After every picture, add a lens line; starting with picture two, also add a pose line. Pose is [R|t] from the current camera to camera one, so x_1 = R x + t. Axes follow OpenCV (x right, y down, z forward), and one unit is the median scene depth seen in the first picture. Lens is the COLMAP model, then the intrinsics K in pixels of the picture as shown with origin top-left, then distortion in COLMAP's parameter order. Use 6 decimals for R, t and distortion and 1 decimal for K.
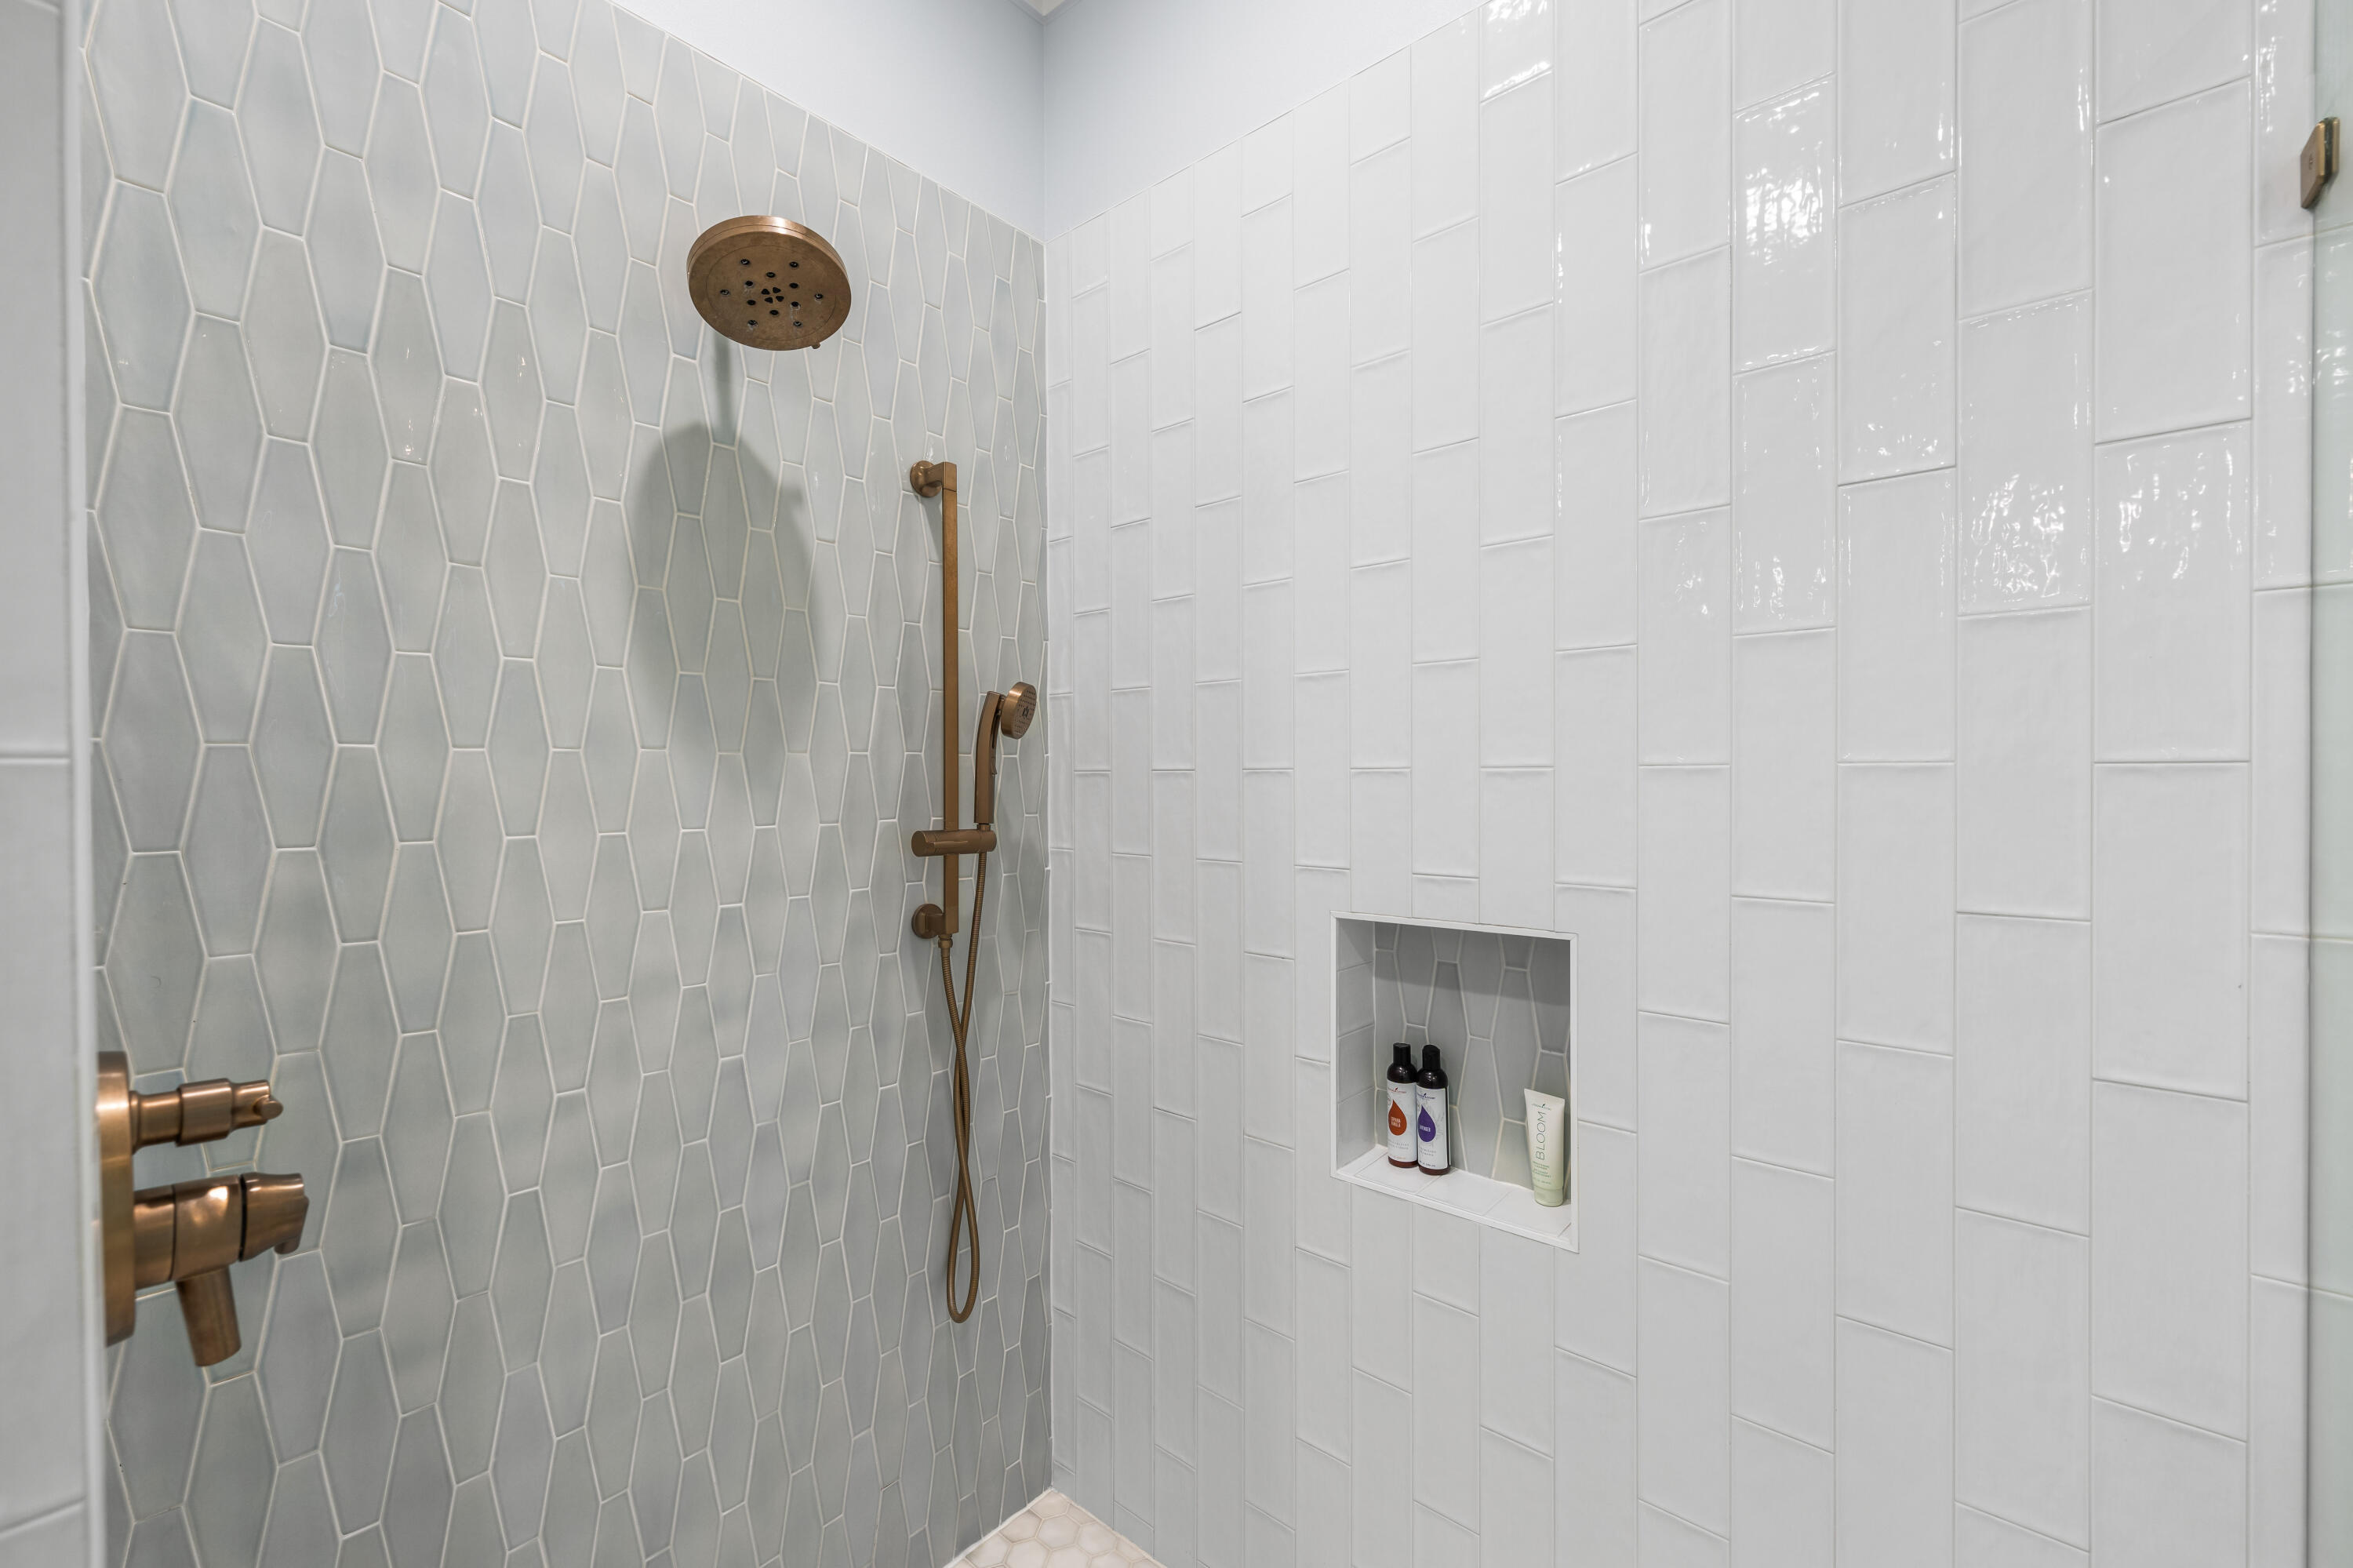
lens RADIAL K [[972.0, 0, 1251.8], [0, 972.0, 786.3], [0, 0, 1]] dist [-0.001085, -0.000374]
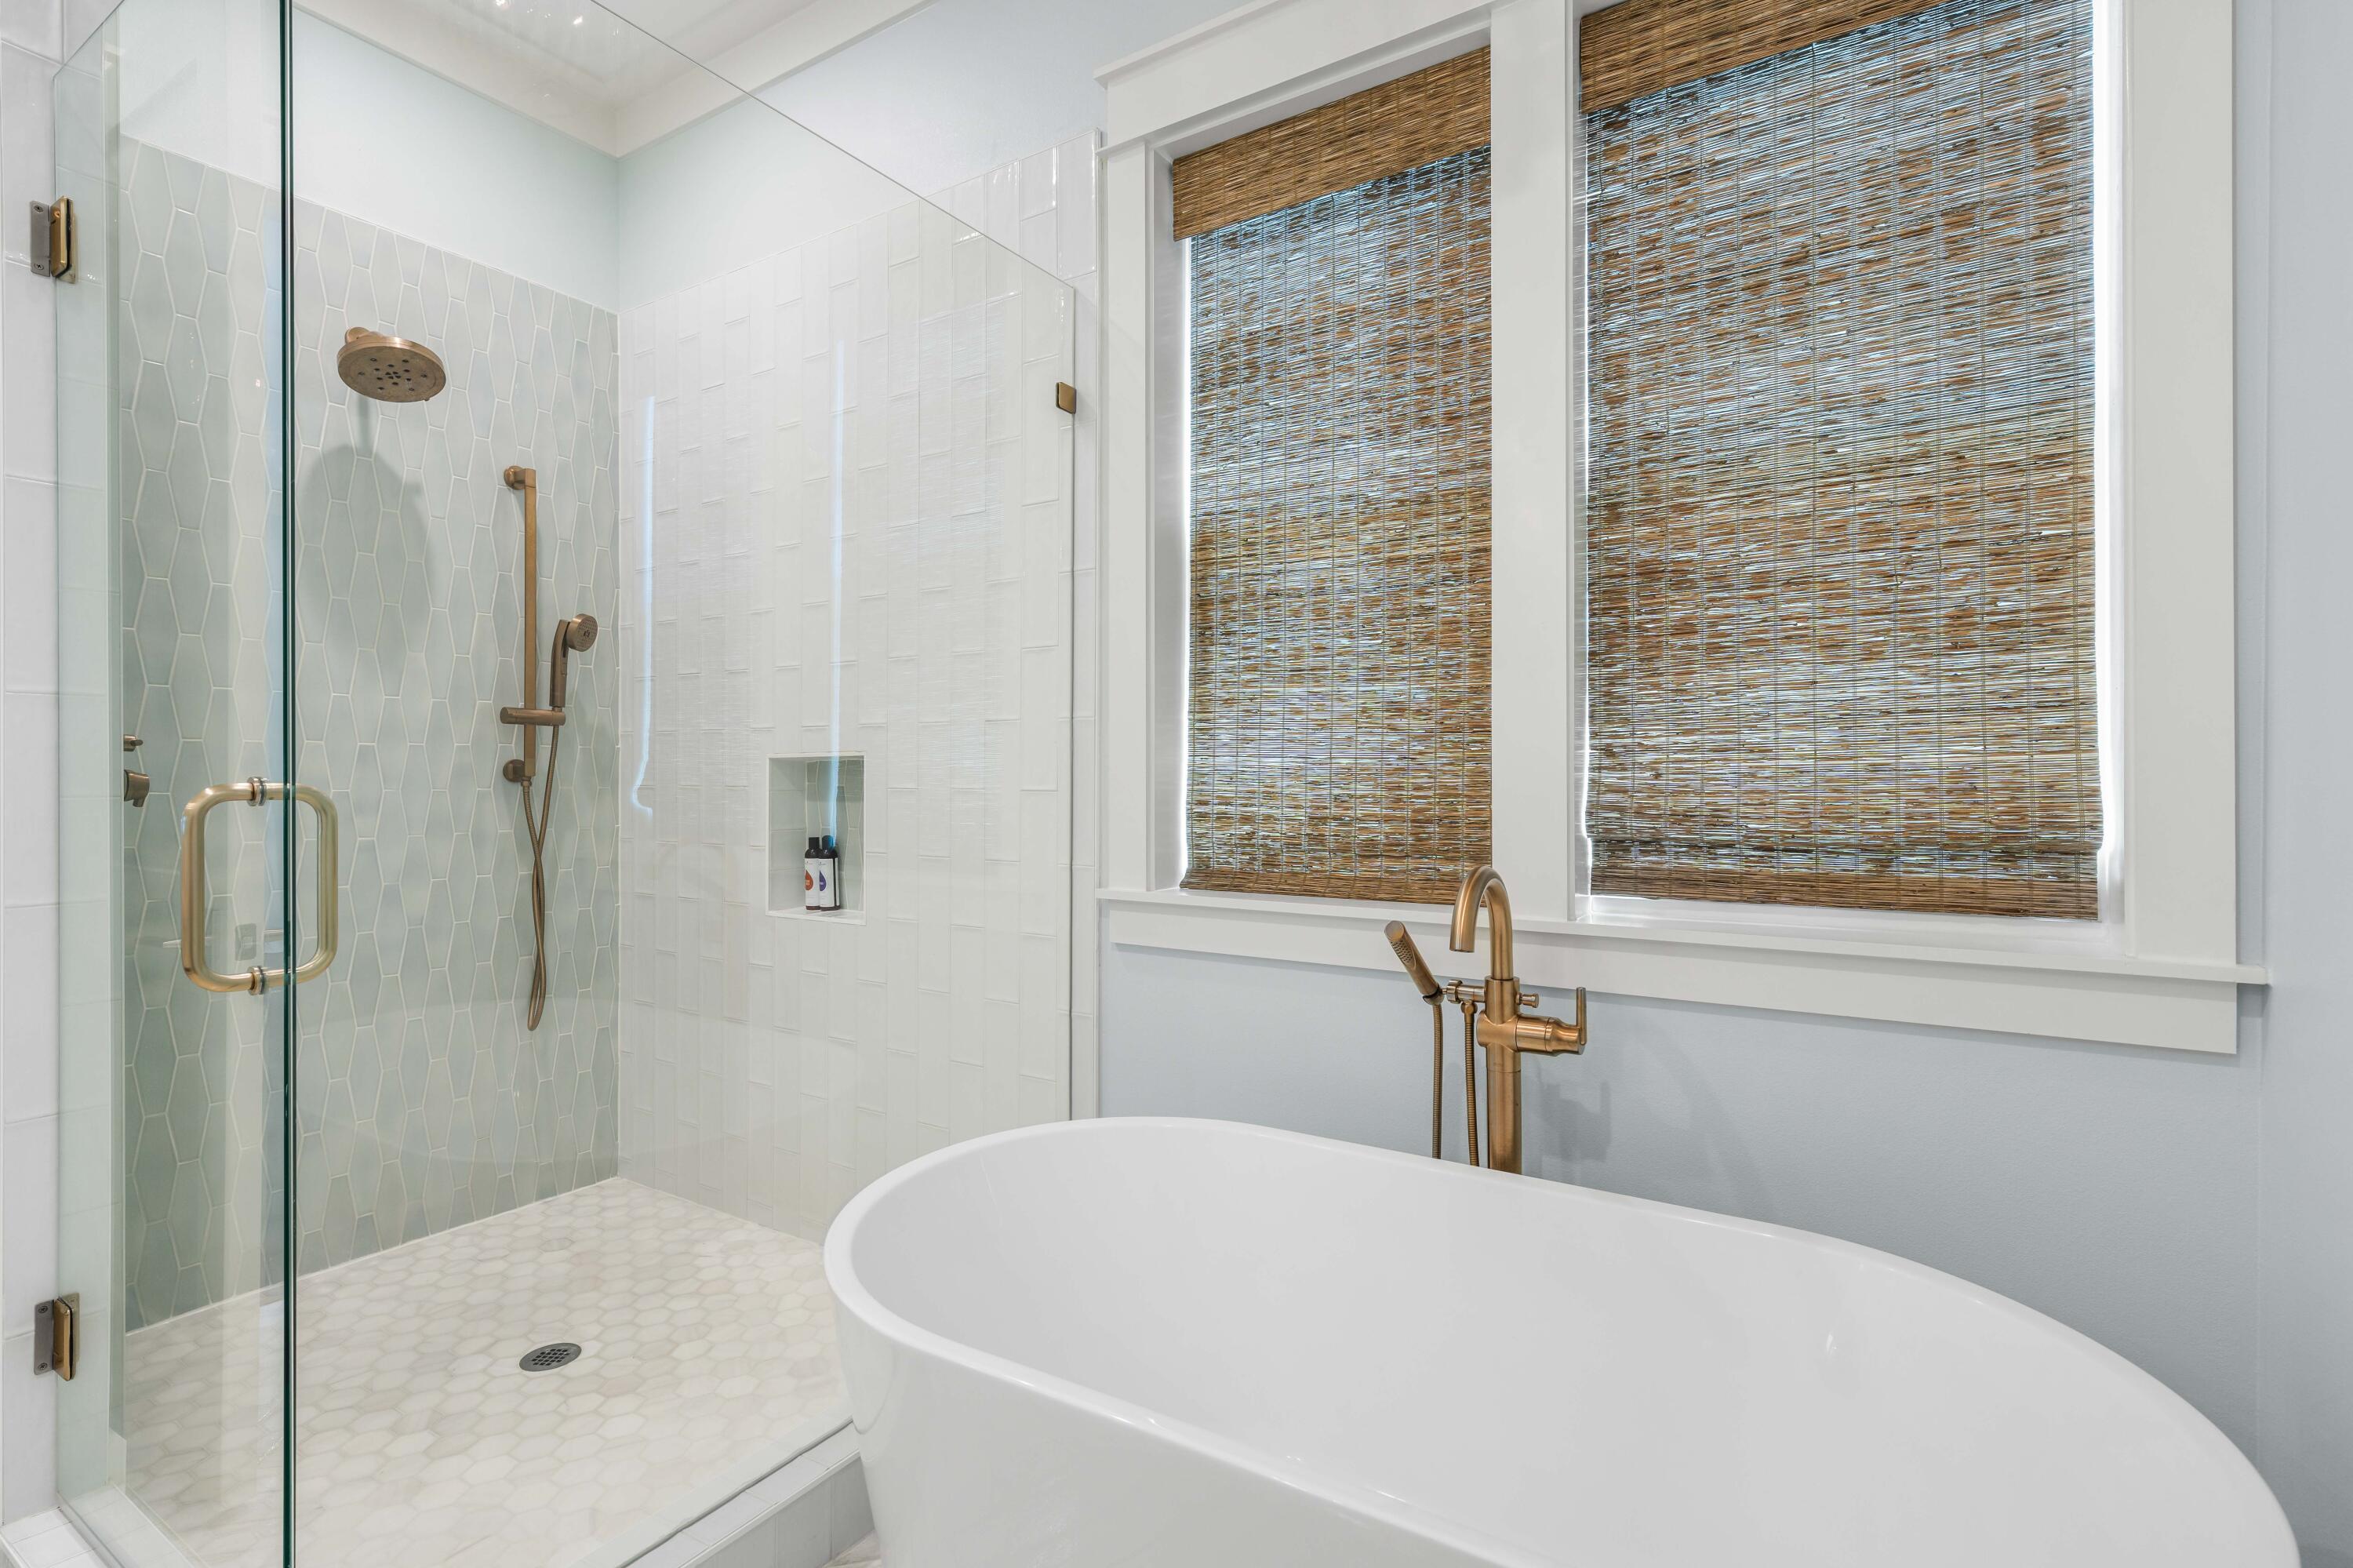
lens RADIAL K [[1080.9, 0, 1217.3], [0, 1080.9, 775.1], [0, 0, 1]] dist [0.001273, 0.000742]
pose [[0.990795, 0.006100, 0.135236, 0.522925], [-0.005735, 0.999979, -0.003085, 0.145759], [-0.135252, 0.002281, 0.990809, -0.817692]]
